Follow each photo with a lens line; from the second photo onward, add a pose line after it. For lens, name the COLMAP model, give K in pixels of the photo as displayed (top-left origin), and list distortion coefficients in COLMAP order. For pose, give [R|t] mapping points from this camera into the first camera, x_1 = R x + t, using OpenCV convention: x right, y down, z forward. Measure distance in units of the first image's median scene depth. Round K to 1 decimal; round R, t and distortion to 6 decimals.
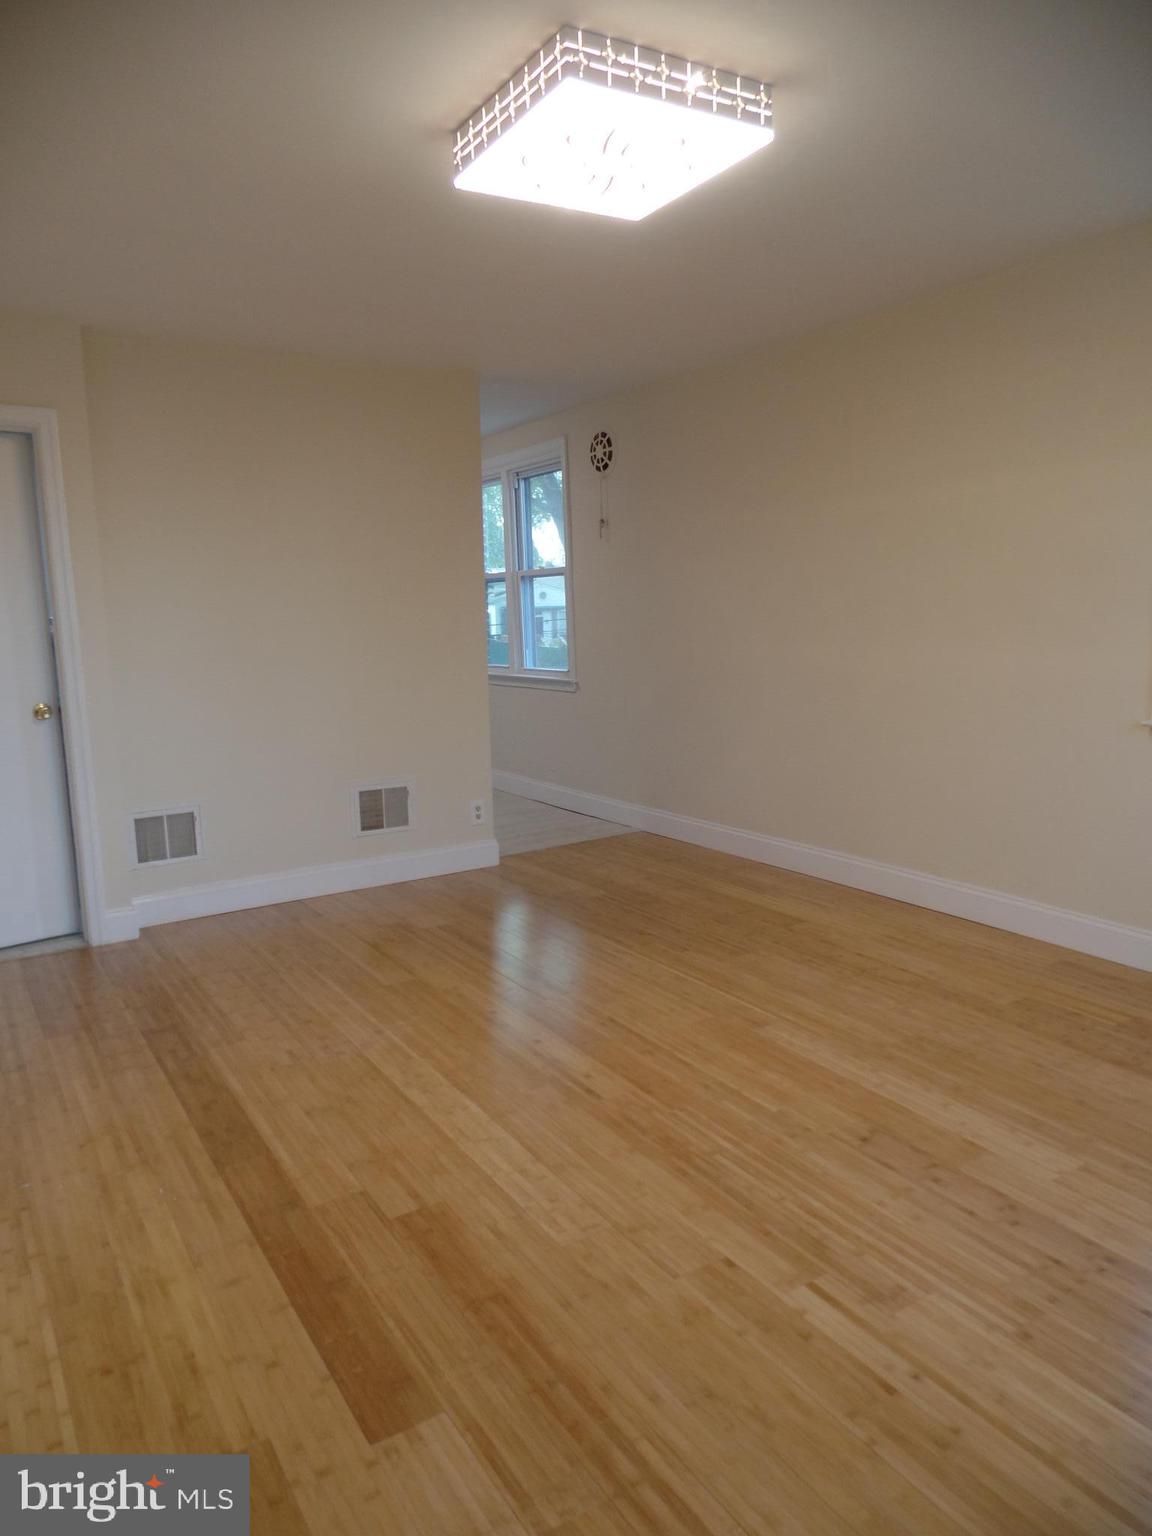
lens RADIAL K [[1038.2, 0, 576.0], [0, 1038.2, 768.0], [0, 0, 1]] dist [0.021033, 0.007273]
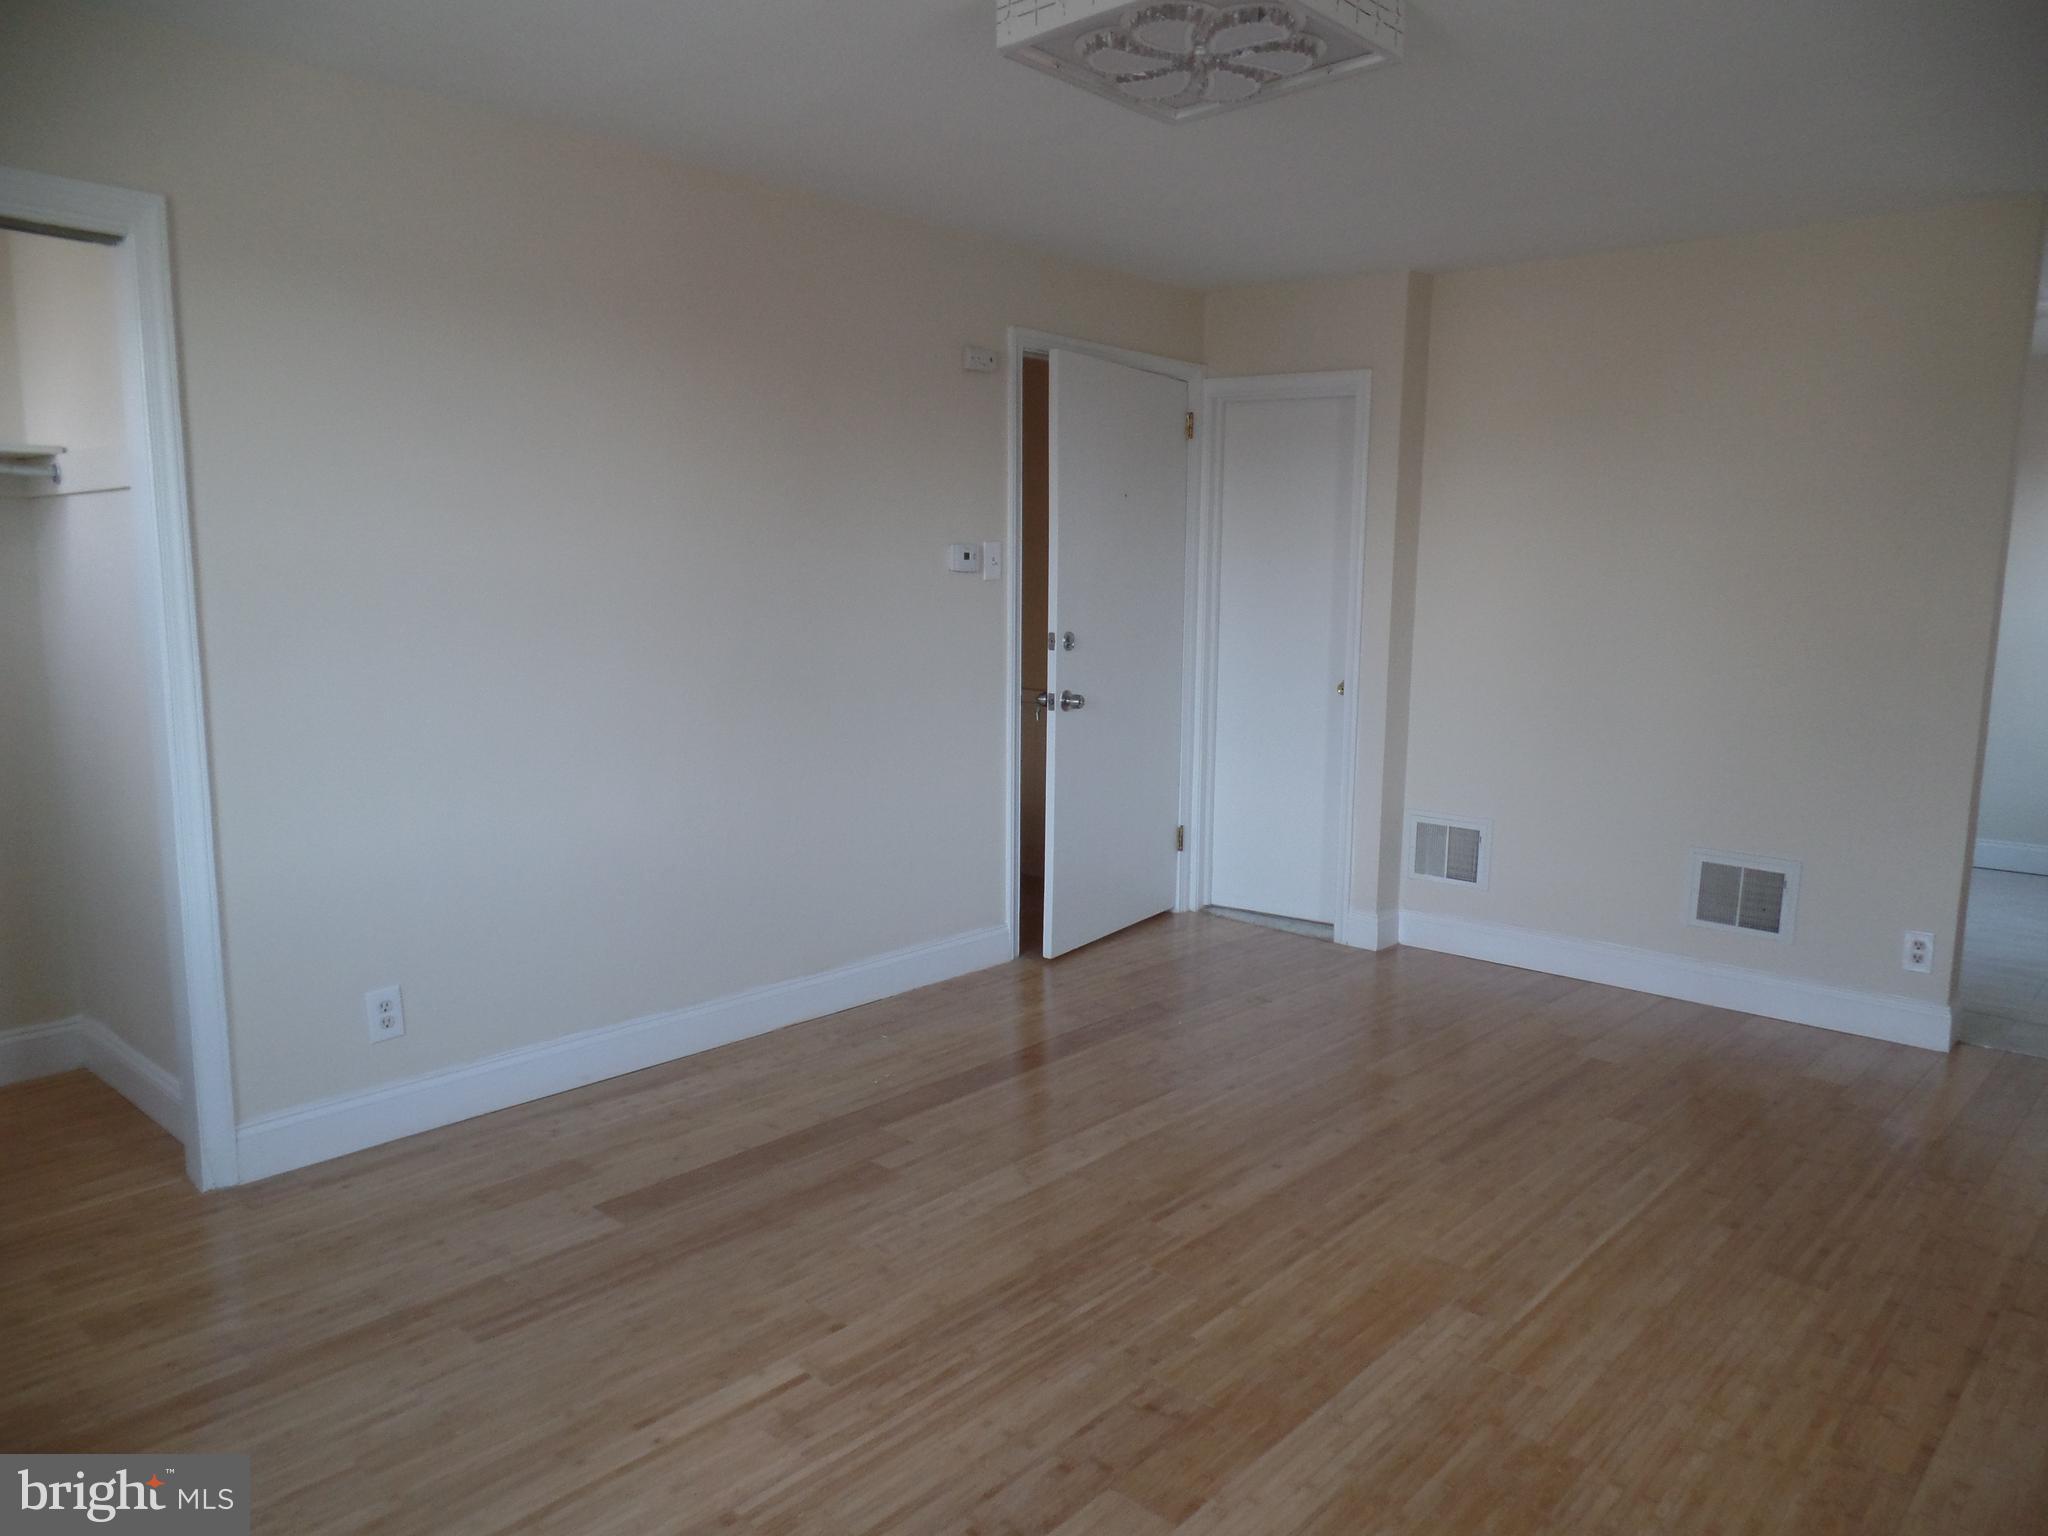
lens RADIAL K [[1432.0, 0, 1024.0], [0, 1432.0, 768.0], [0, 0, 1]] dist [0.001918, 0.004248]
pose [[0.271374, 0.157746, -0.949459, 1.062578], [-0.169512, 0.978891, 0.114186, -0.131685], [0.947429, 0.129958, 0.292385, 0.611897]]
